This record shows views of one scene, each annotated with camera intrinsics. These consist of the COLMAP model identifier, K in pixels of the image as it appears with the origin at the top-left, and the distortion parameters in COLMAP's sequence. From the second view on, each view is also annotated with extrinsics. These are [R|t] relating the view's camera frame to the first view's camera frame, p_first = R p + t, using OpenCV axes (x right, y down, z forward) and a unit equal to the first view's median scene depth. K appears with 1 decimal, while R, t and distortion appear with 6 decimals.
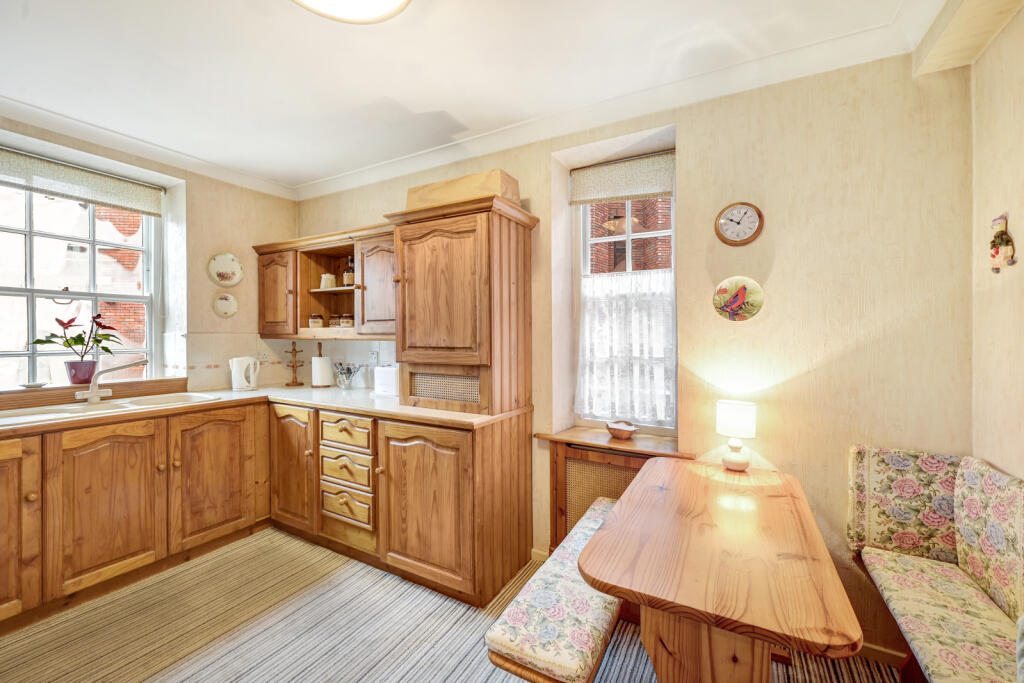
lens RADIAL K [[421.9, 0, 511.7], [0, 421.9, 320.8], [0, 0, 1]] dist [-0.001830, -0.000306]
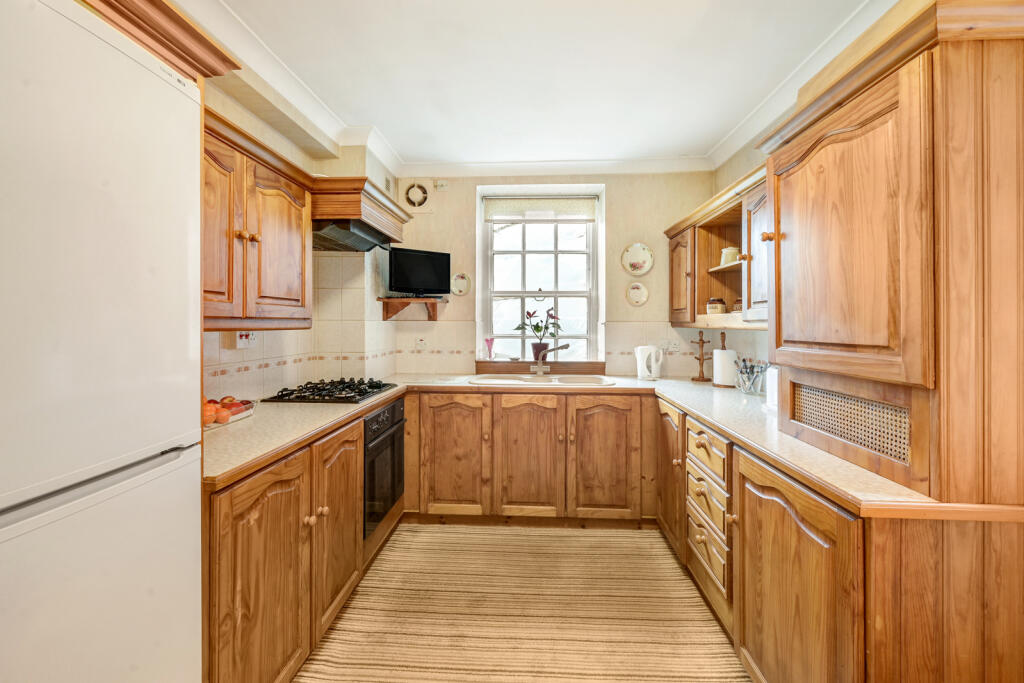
lens RADIAL K [[421.9, 0, 511.7], [0, 421.9, 320.8], [0, 0, 1]] dist [-0.001830, -0.000306]
pose [[0.437258, -0.007175, -0.899307, 0.138353], [0.028894, 0.999564, 0.006074, 0.015998], [0.898872, -0.028641, 0.437275, 0.355584]]
